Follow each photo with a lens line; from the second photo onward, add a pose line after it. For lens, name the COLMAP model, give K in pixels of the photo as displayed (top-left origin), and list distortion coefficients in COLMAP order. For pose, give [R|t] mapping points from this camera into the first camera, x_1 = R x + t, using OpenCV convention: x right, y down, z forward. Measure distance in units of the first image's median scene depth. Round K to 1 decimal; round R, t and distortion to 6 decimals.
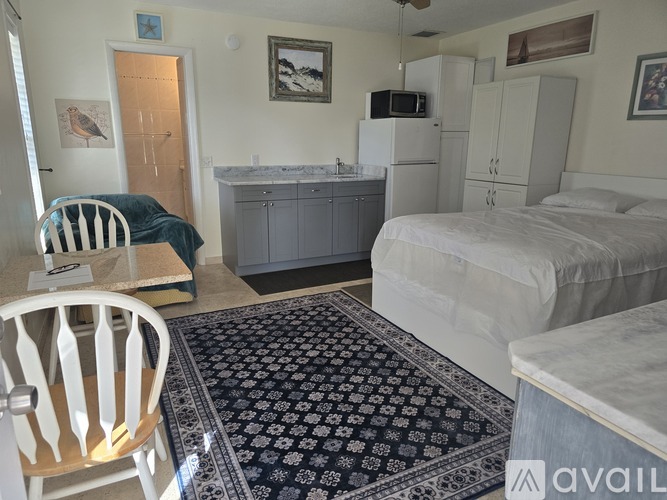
lens RADIAL K [[445.9, 0, 329.0], [0, 445.9, 252.5], [0, 0, 1]] dist [0.009318, -0.007280]
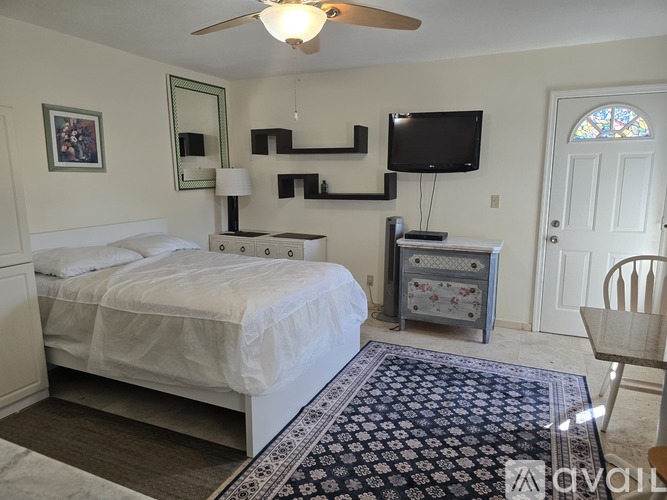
lens RADIAL K [[445.9, 0, 328.5], [0, 445.9, 248.1], [0, 0, 1]] dist [0.009318, -0.007280]
pose [[-0.623881, -0.141904, 0.768528, -0.530203], [0.194914, 0.924050, 0.328848, -0.430337], [-0.756823, 0.354959, -0.548838, 1.423627]]
